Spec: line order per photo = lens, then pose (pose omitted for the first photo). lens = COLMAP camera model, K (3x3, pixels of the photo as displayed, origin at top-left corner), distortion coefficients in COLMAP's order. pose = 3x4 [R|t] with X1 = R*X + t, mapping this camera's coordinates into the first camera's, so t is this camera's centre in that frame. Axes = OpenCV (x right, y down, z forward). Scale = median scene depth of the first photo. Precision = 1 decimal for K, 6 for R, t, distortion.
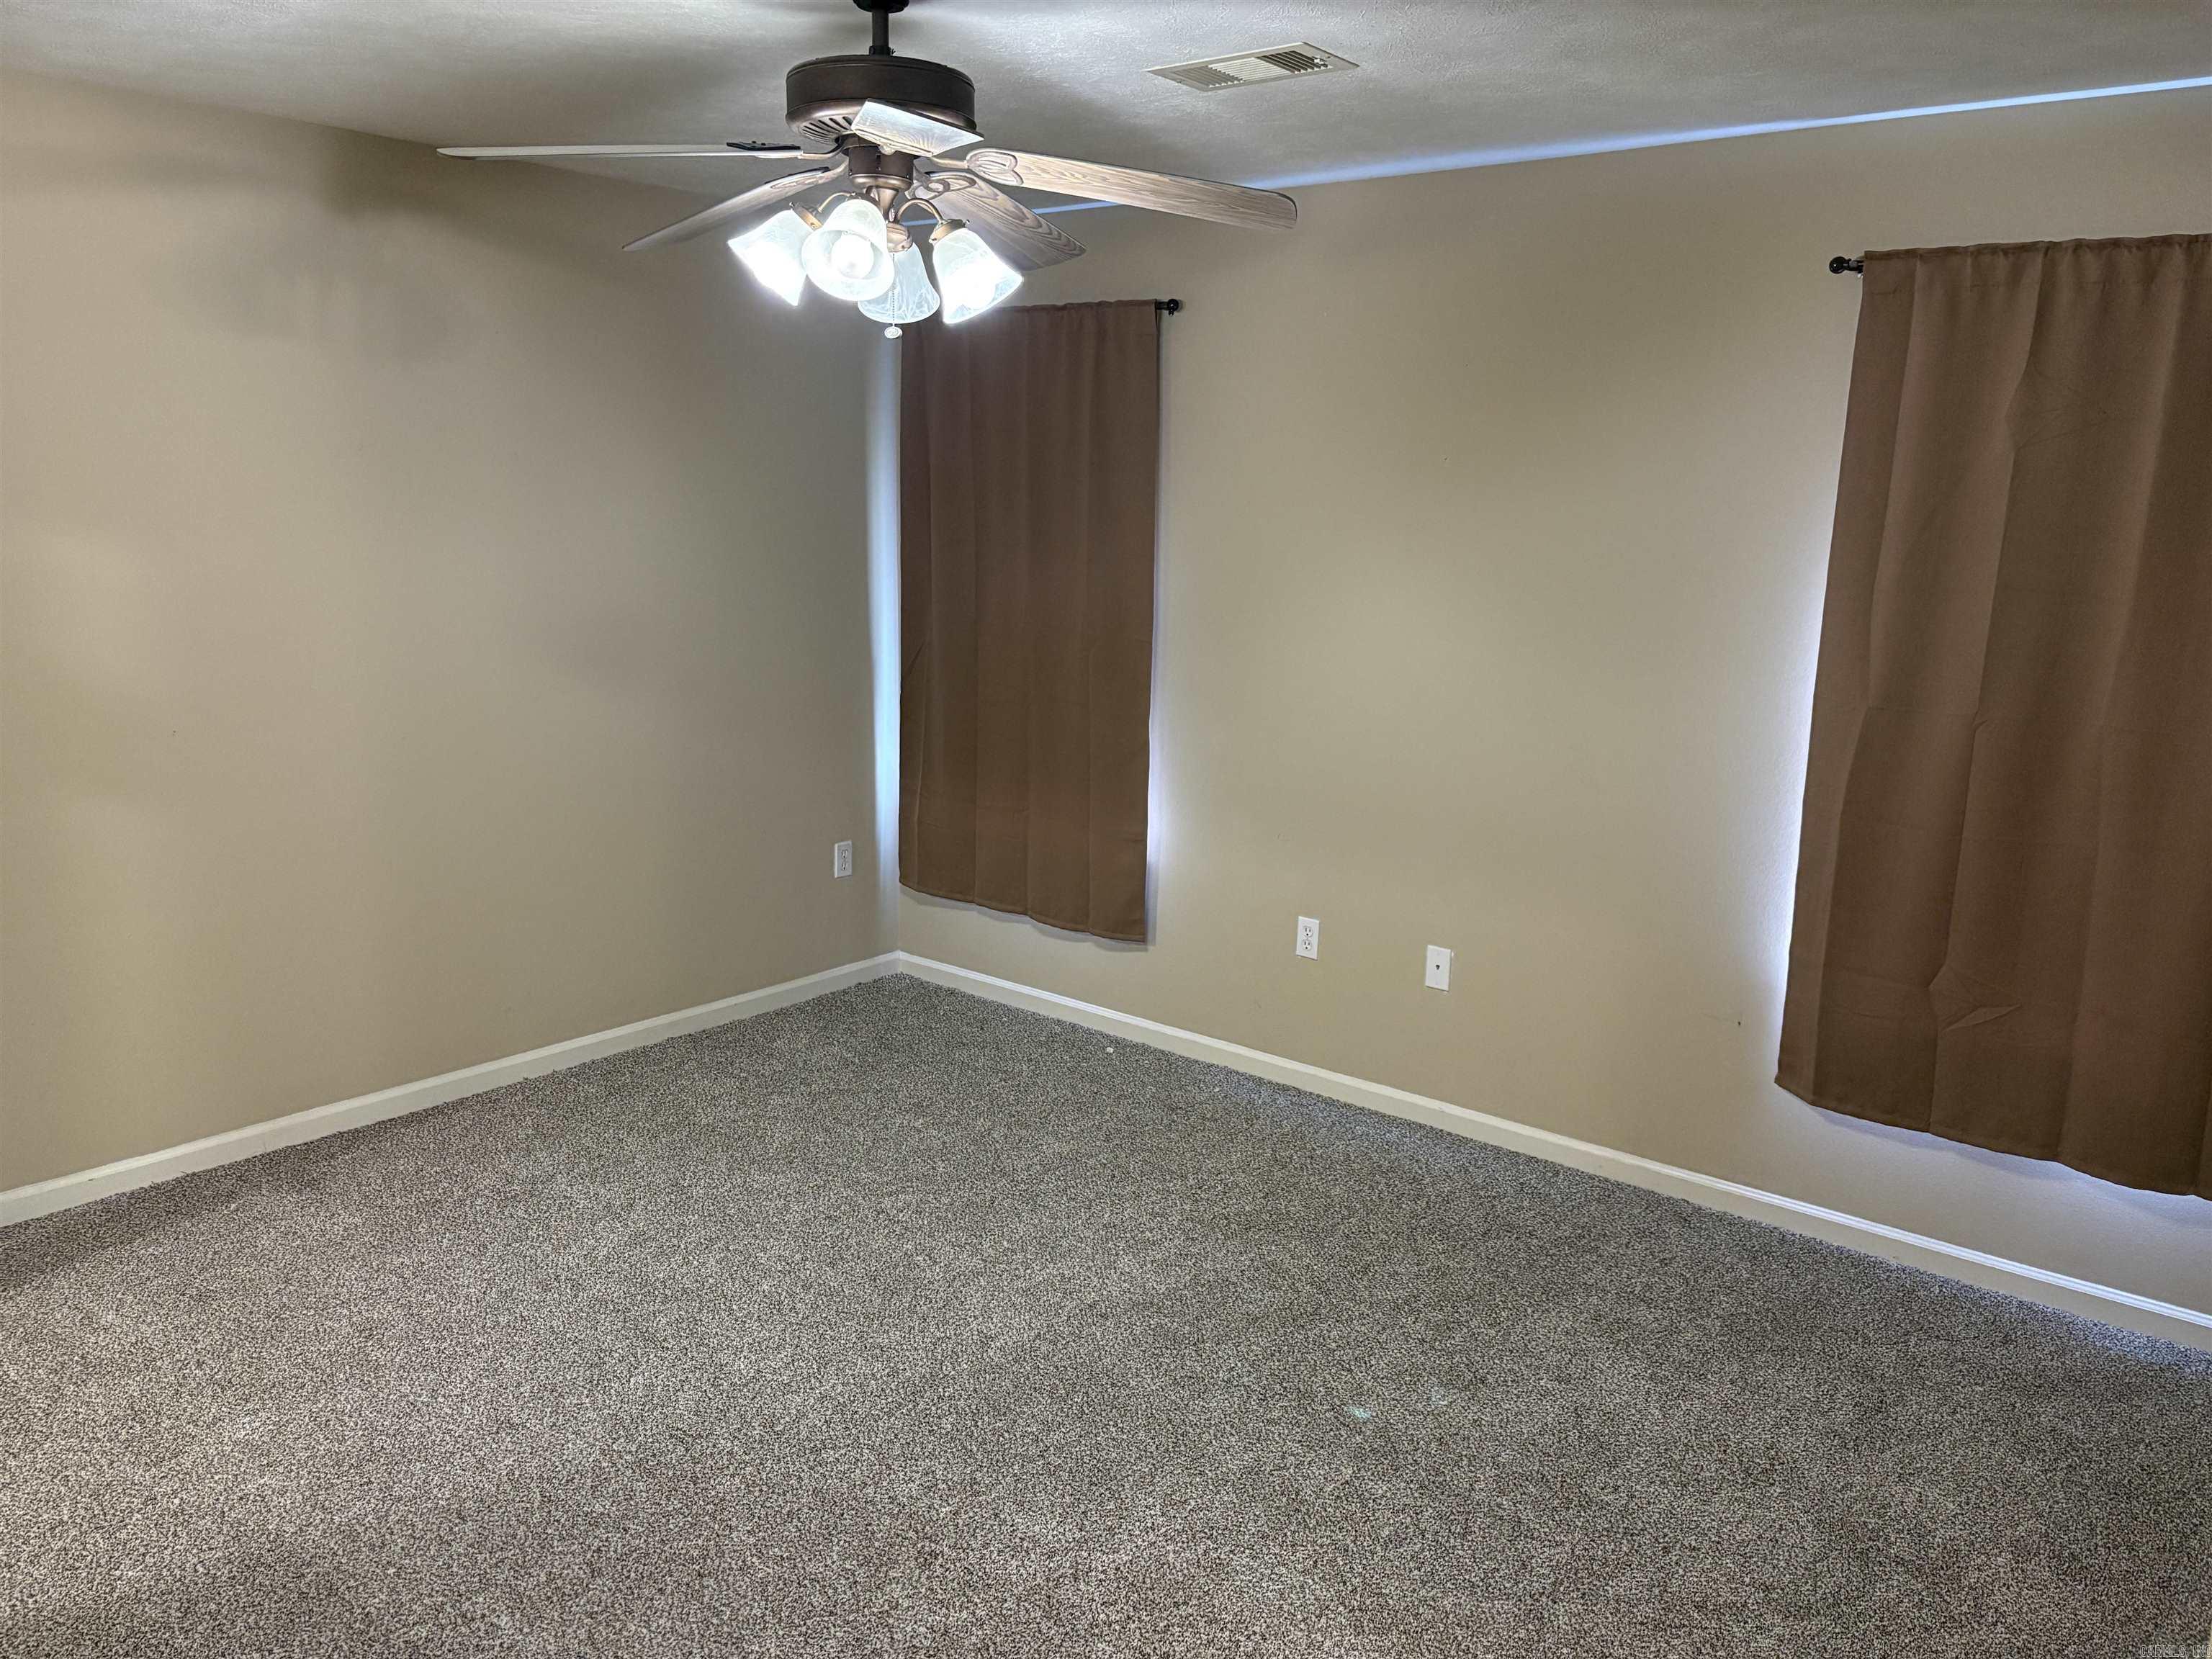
lens RADIAL K [[1624.6, 0, 1106.0], [0, 1624.6, 829.5], [0, 0, 1]] dist [0.043609, -0.059566]
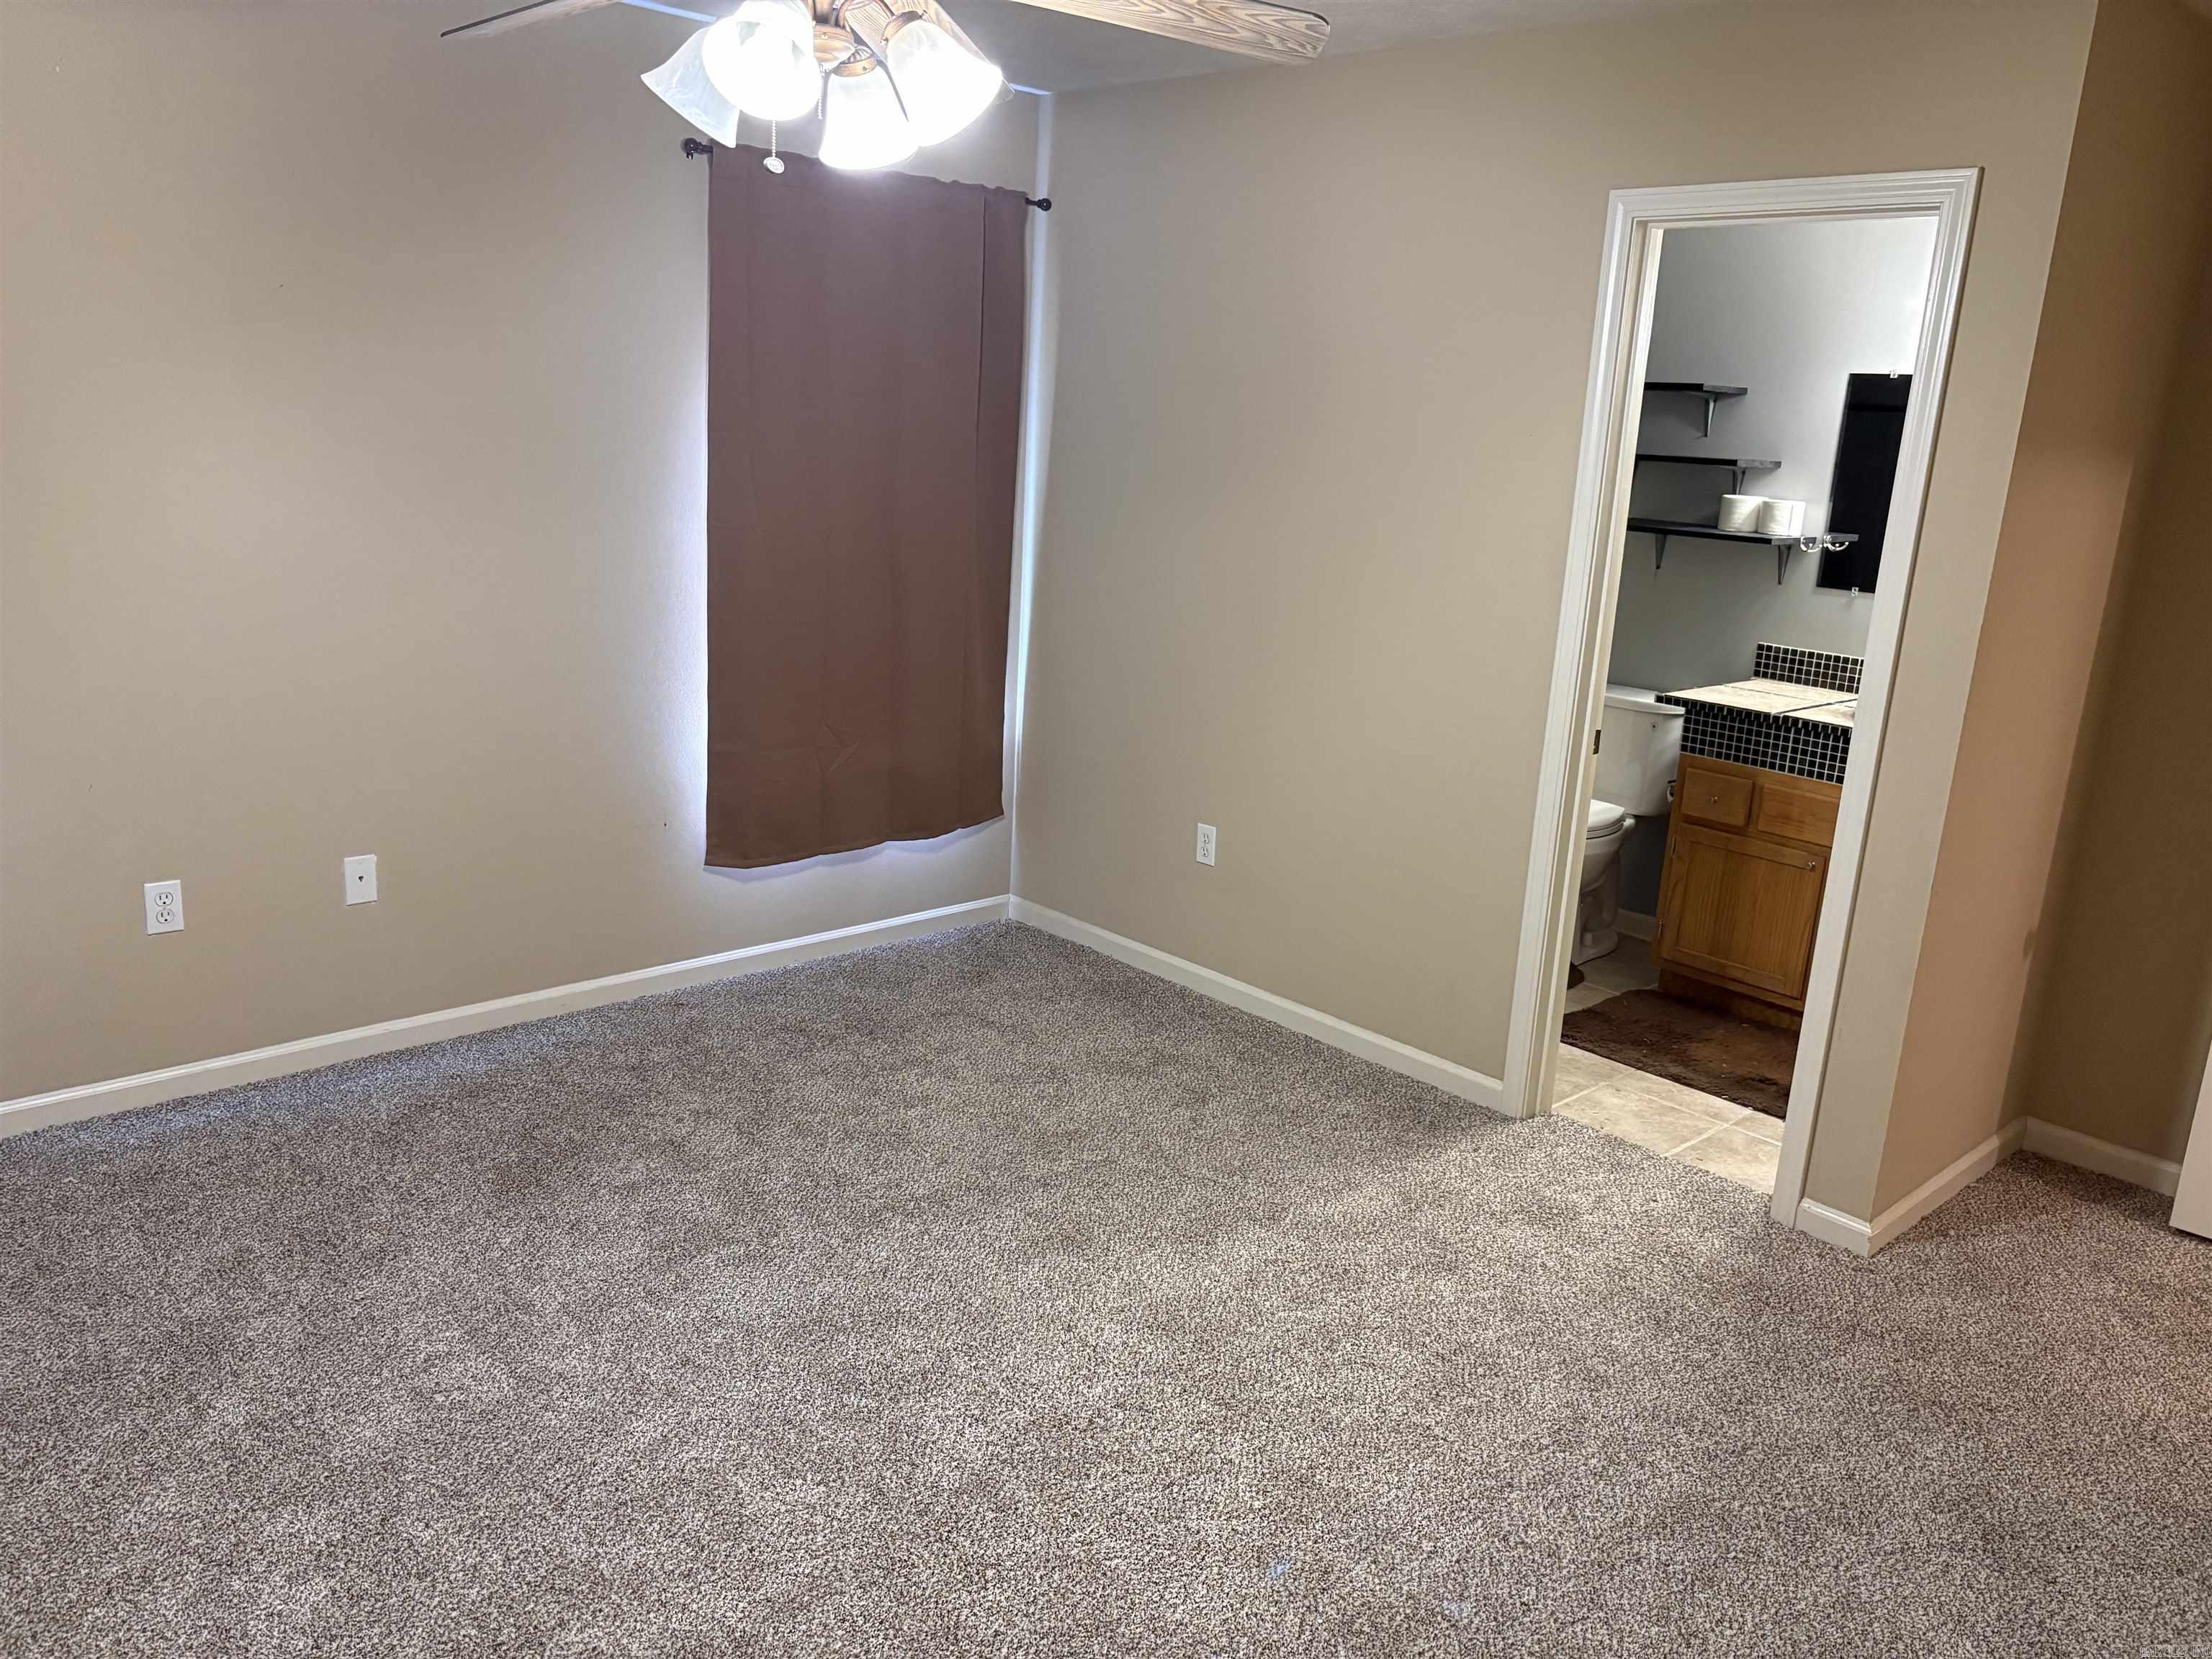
lens RADIAL K [[1692.2, 0, 1106.0], [0, 1692.2, 829.5], [0, 0, 1]] dist [0.065720, -0.068085]
pose [[0.135678, -0.263495, 0.955072, -0.678467], [0.148536, 0.958500, 0.243340, -0.116518], [-0.979555, 0.108847, 0.169186, 0.490047]]
